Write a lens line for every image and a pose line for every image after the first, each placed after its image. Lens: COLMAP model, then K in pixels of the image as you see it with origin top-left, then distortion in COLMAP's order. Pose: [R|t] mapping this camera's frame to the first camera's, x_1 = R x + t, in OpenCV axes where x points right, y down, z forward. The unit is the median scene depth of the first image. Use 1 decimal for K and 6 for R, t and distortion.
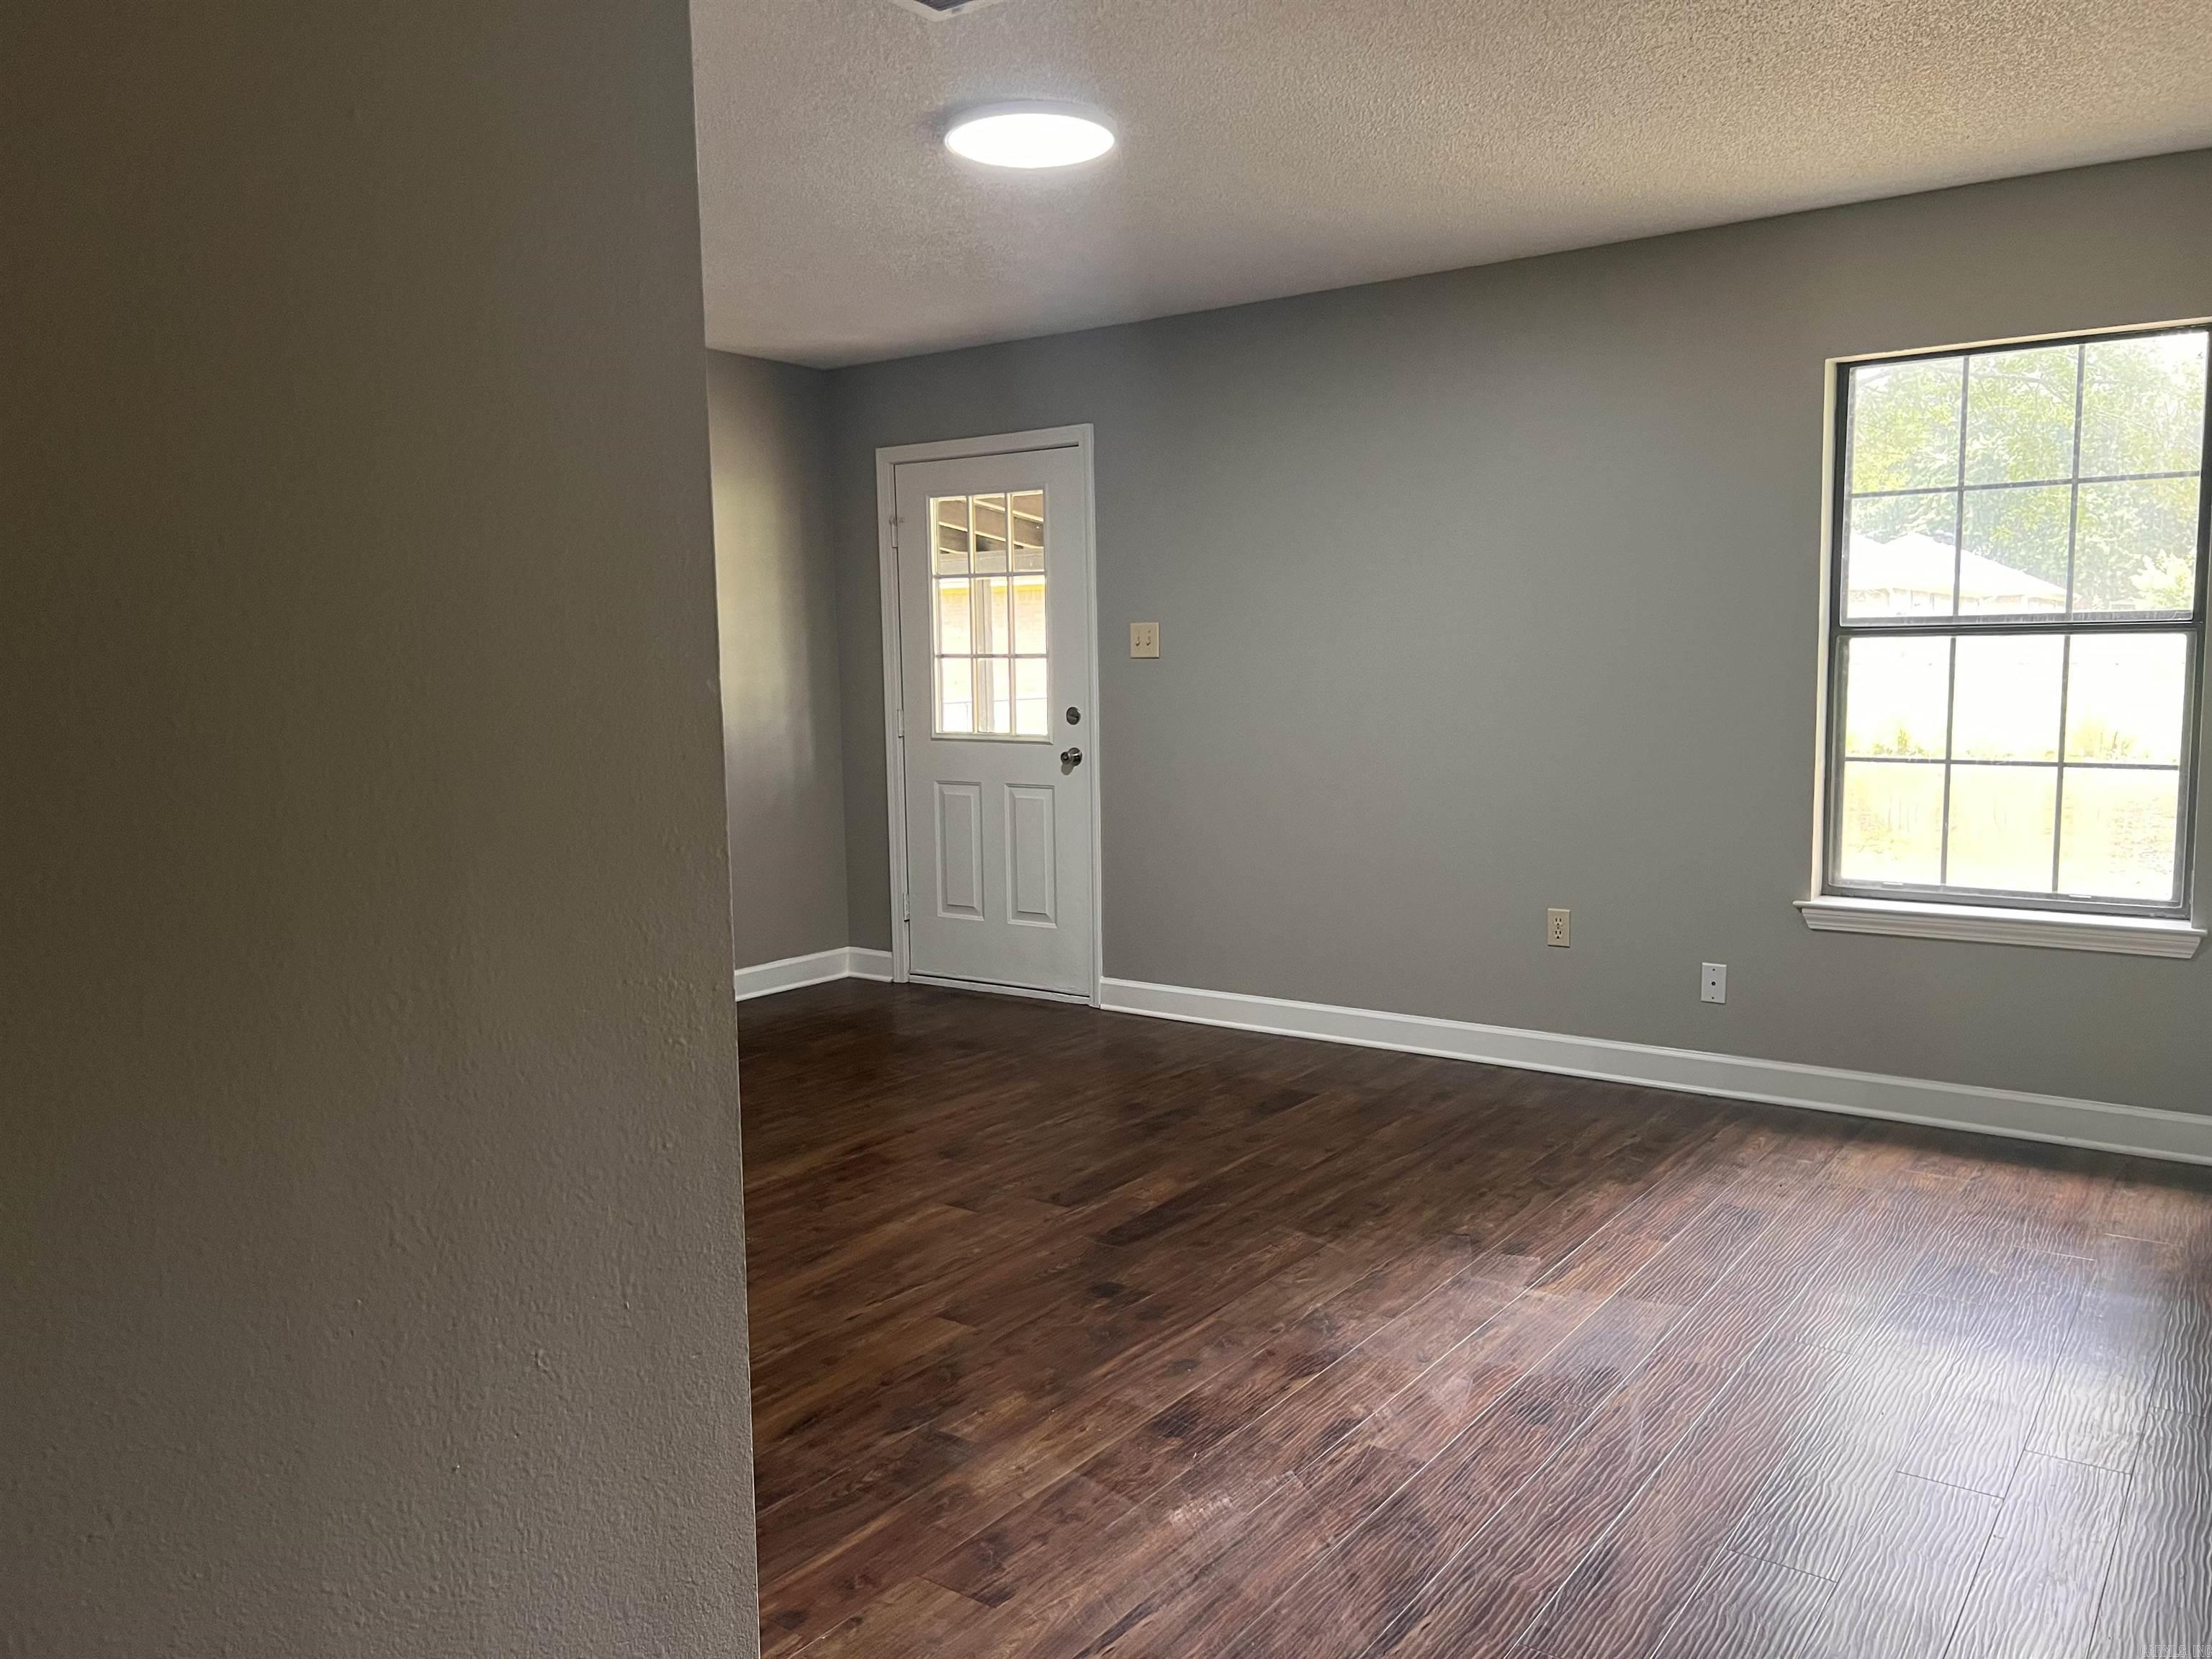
lens RADIAL K [[1661.2, 0, 1102.8], [0, 1661.2, 810.8], [0, 0, 1]] dist [0.034444, -0.006272]
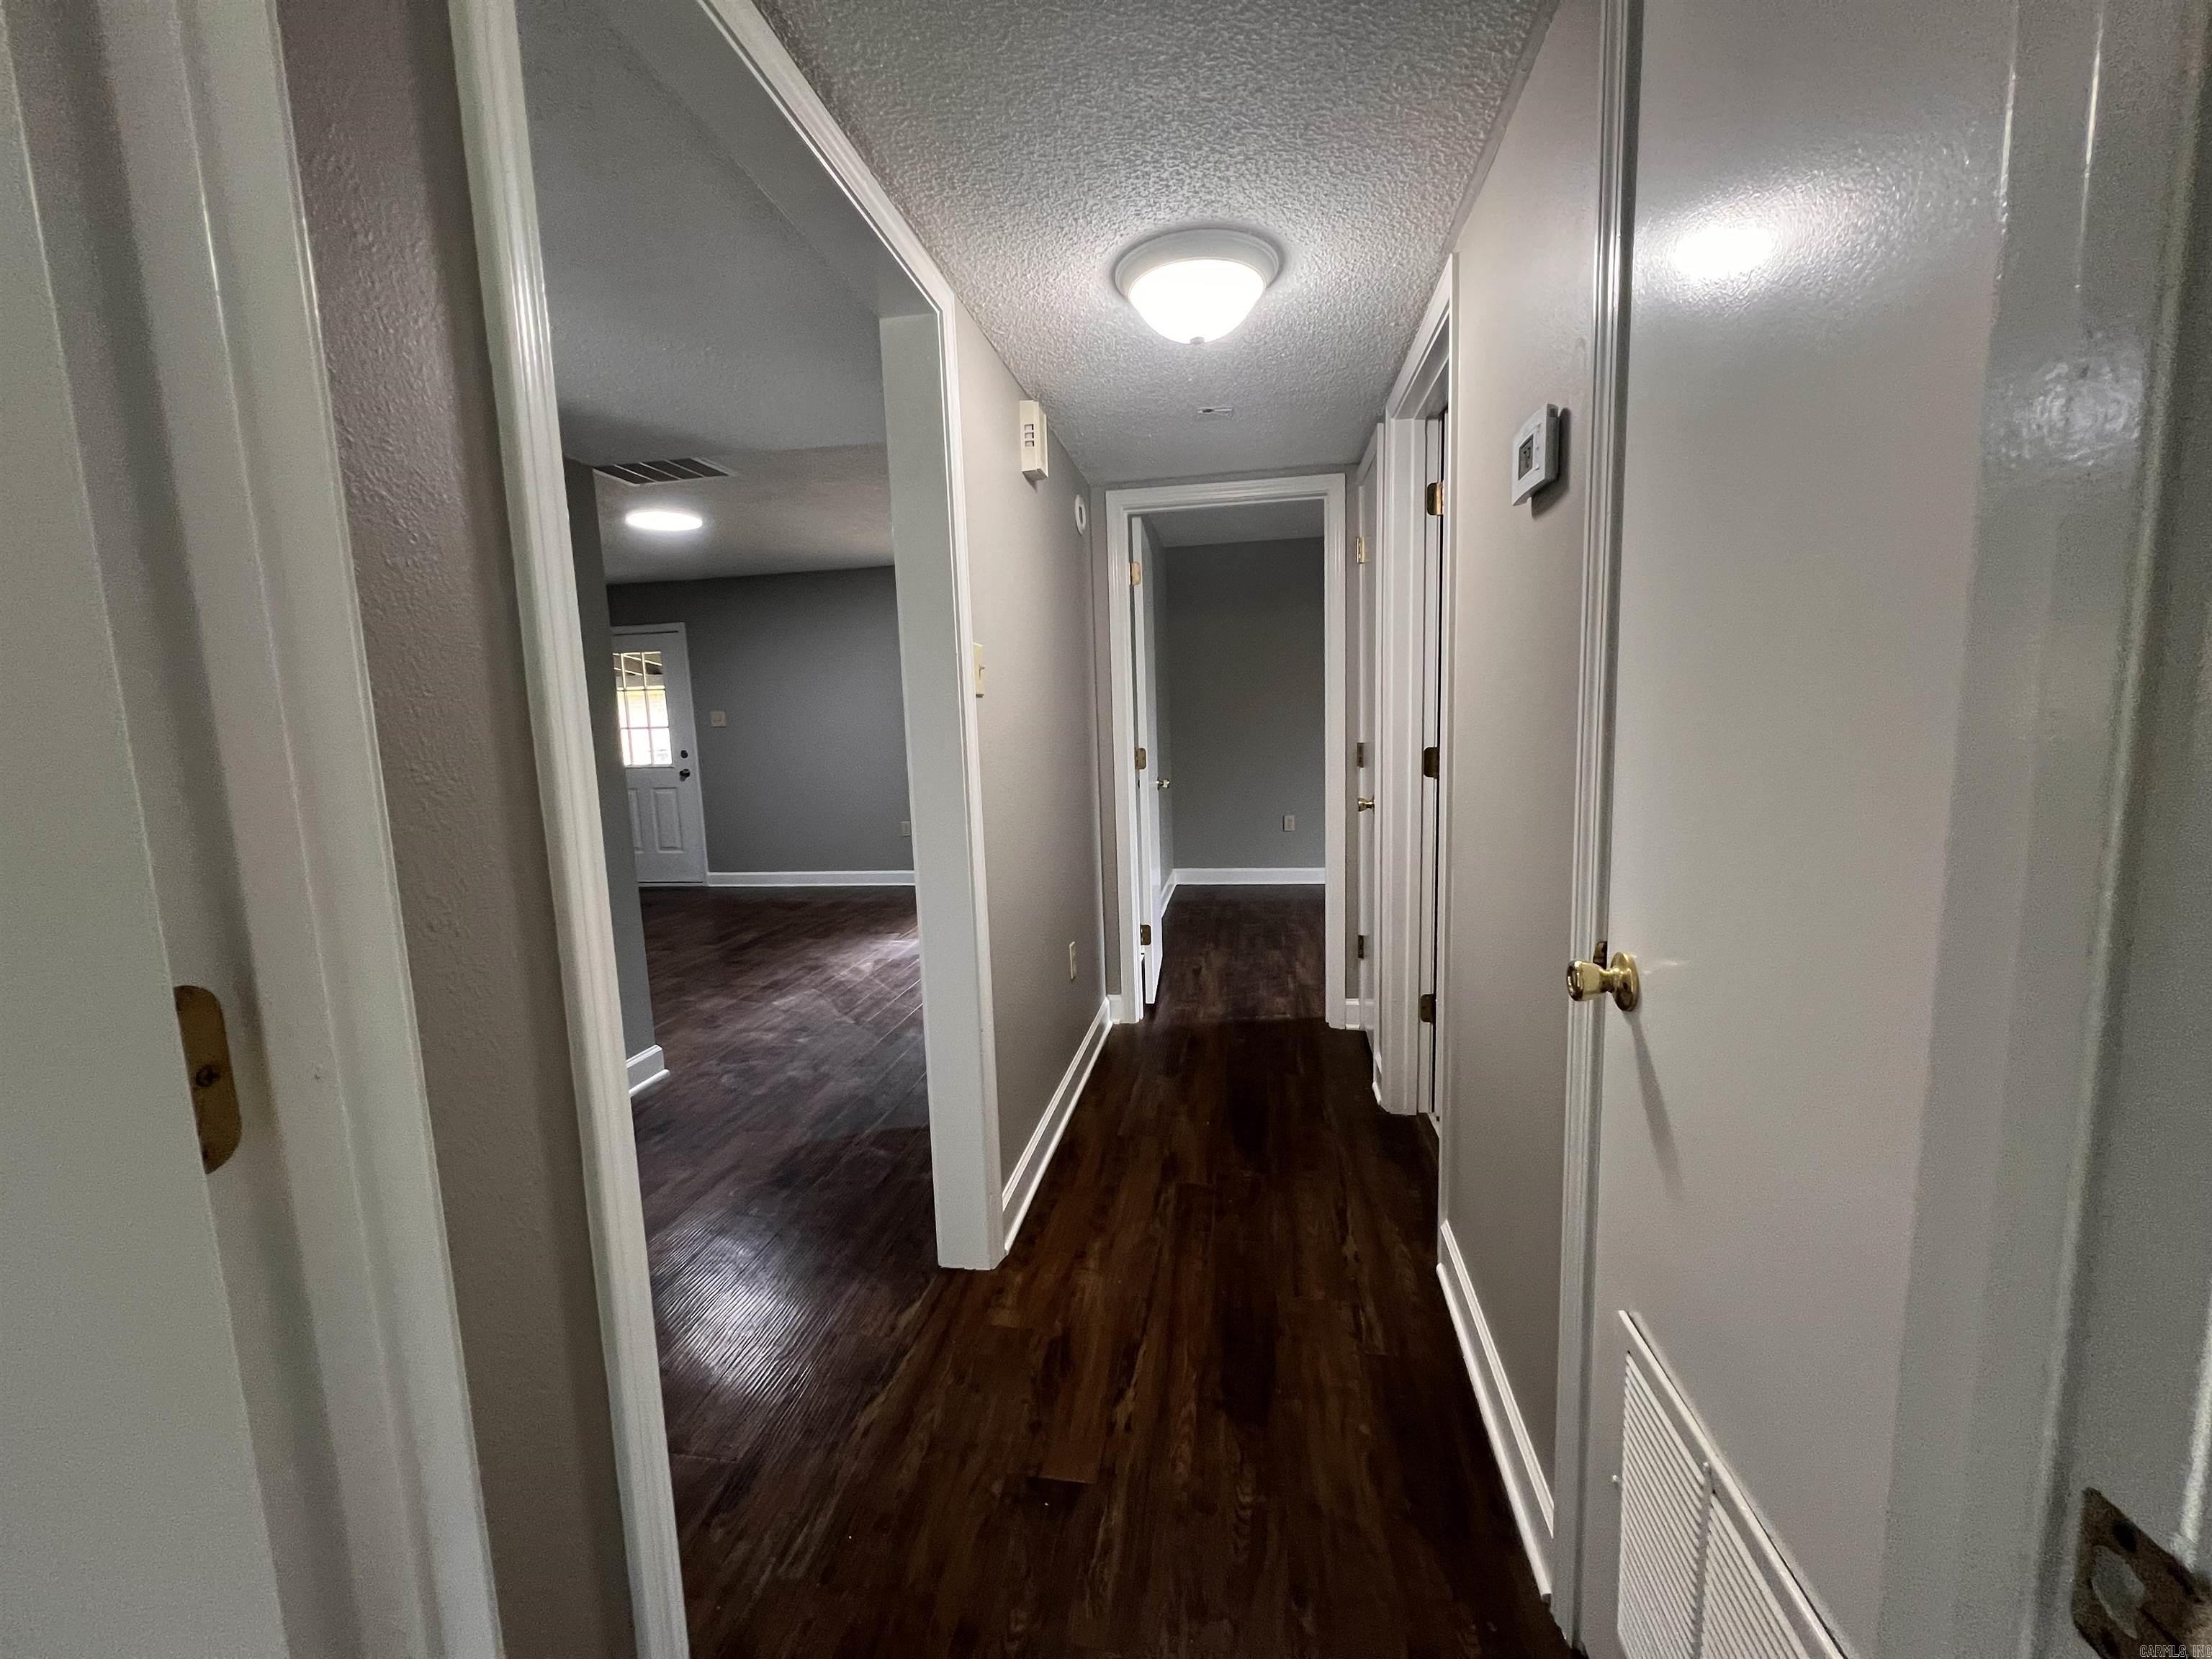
lens RADIAL K [[893.2, 0, 1106.0], [0, 893.2, 829.5], [0, 0, 1]] dist [-0.001068, -0.000023]
pose [[0.894862, -0.075922, 0.439838, -0.067126], [0.066574, 0.997107, 0.036667, 0.052310], [-0.441349, -0.003530, 0.897328, -0.450248]]
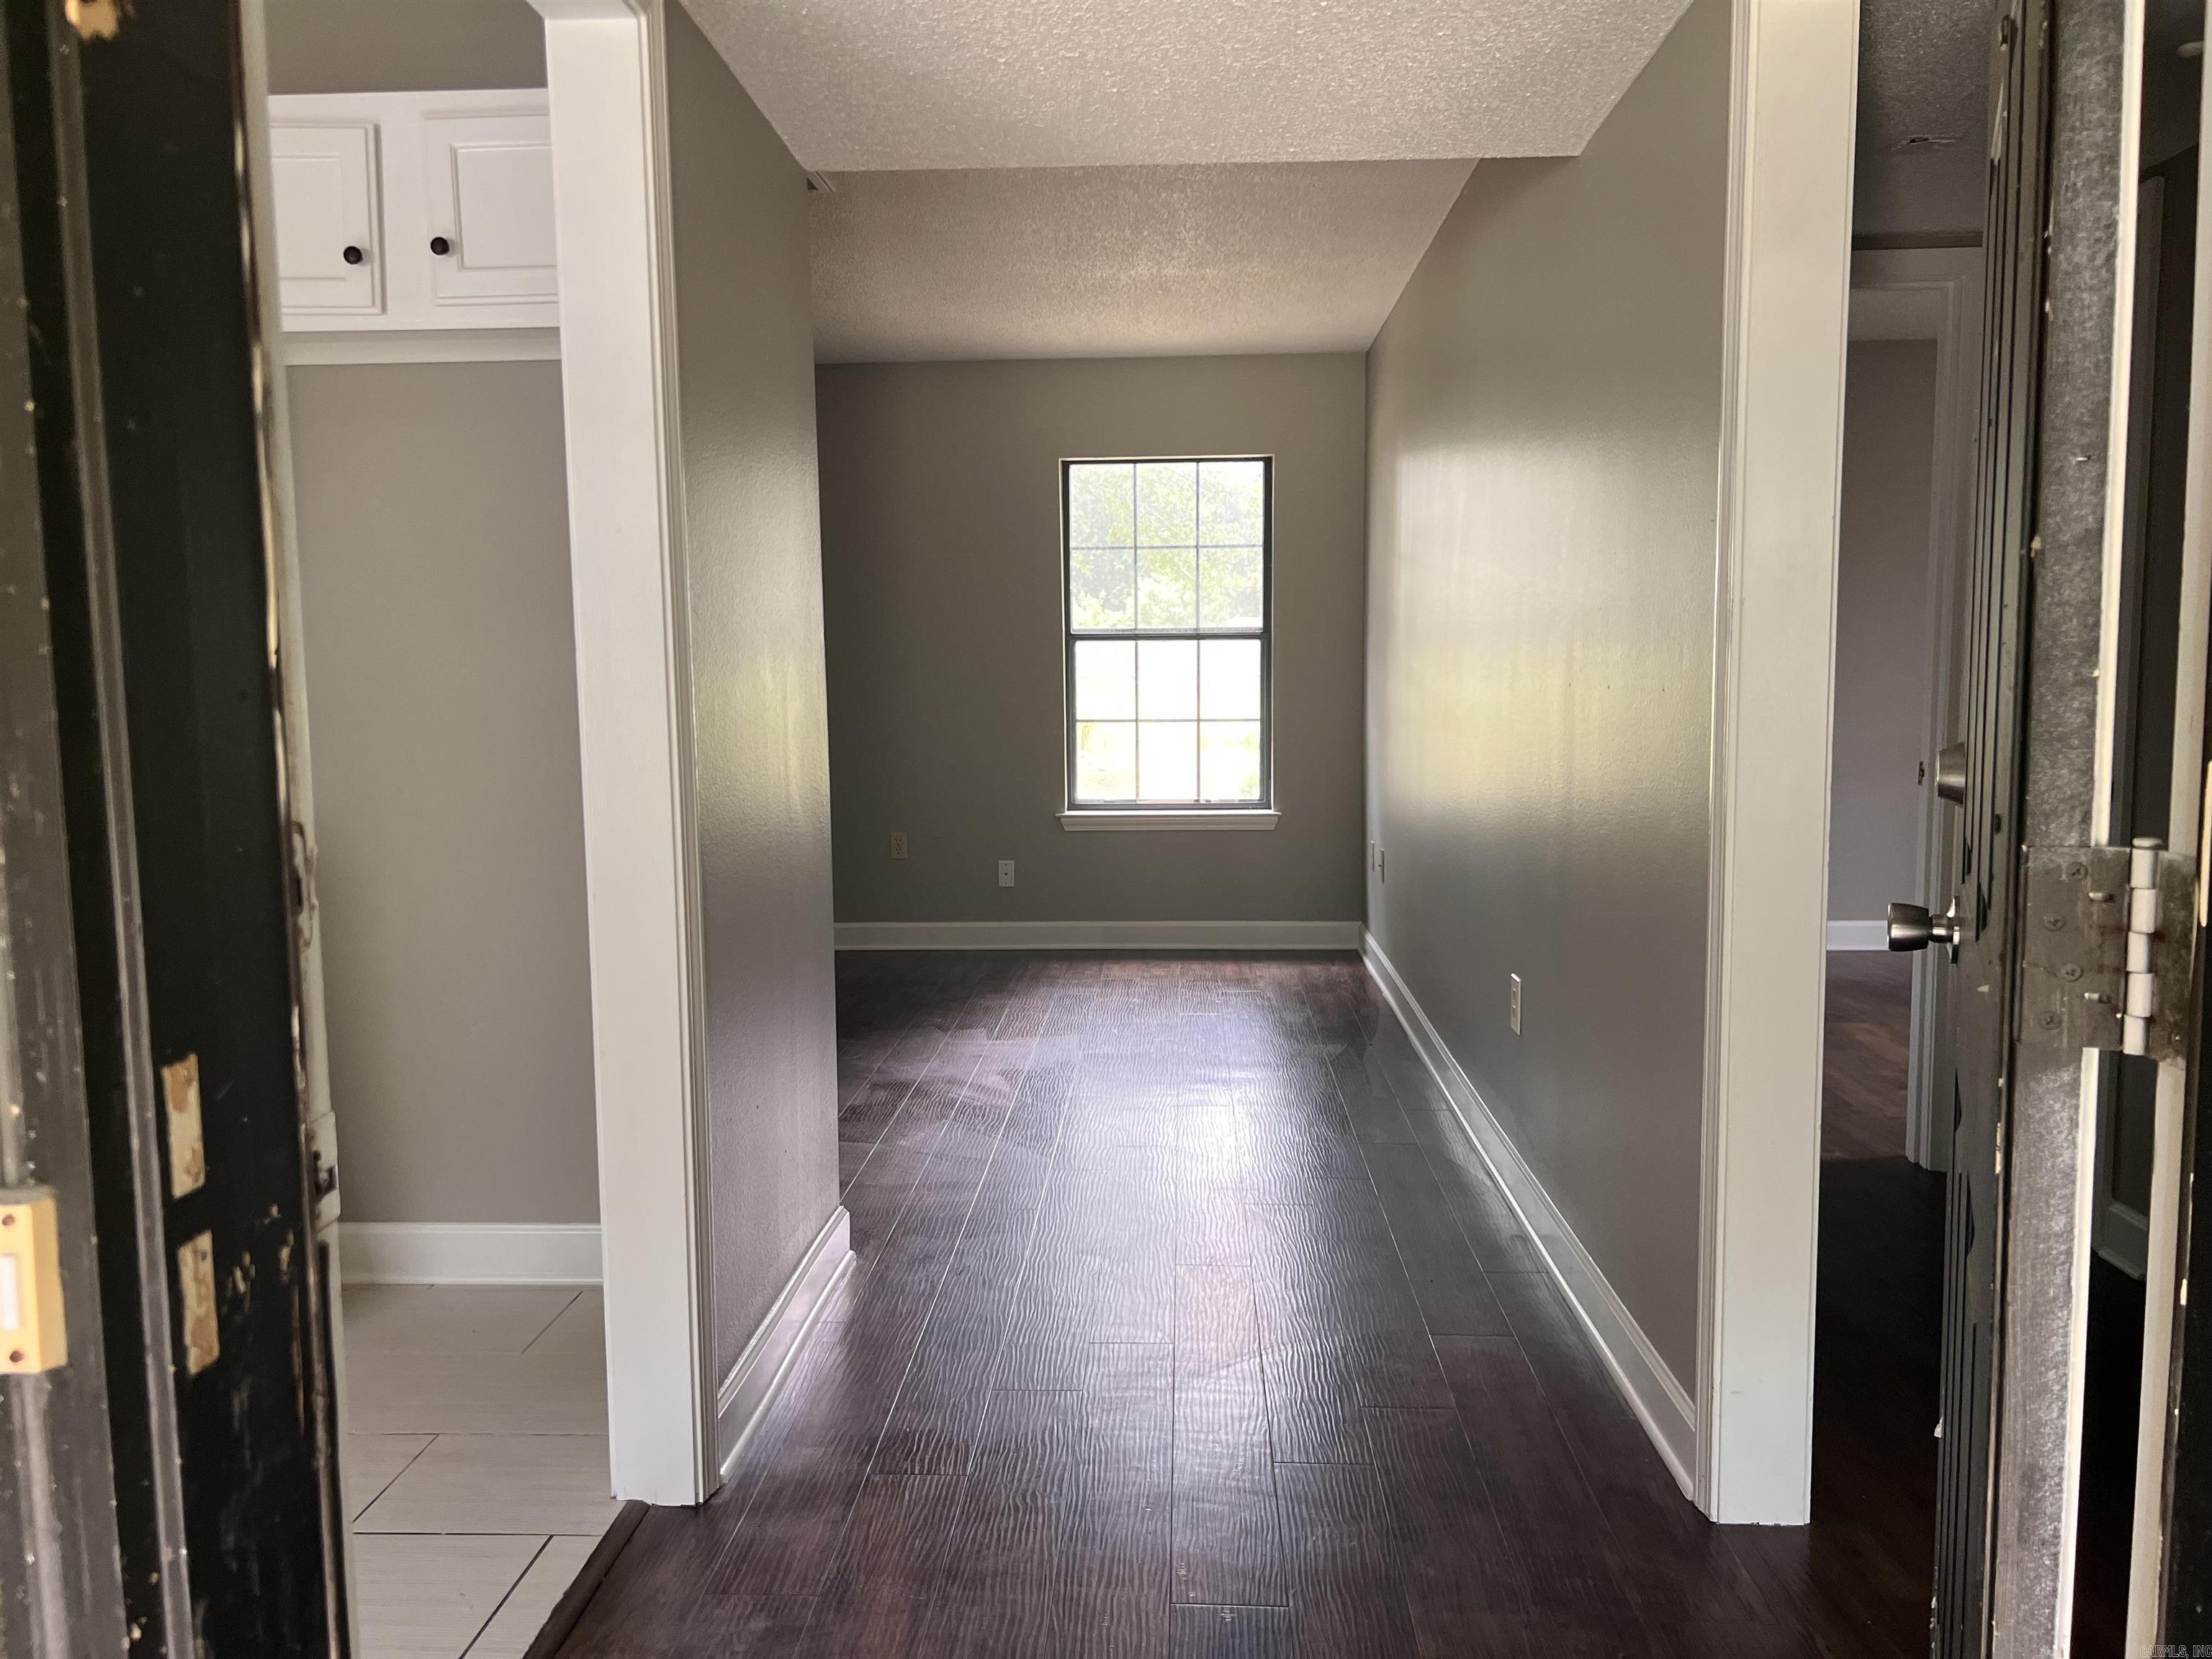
lens RADIAL K [[1661.2, 0, 1102.8], [0, 1661.2, 810.8], [0, 0, 1]] dist [0.034444, -0.006272]
pose [[0.846327, -0.047814, 0.530514, -0.419167], [0.047538, 0.998769, 0.014179, 0.037448], [-0.530538, 0.013220, 0.847558, -0.360496]]
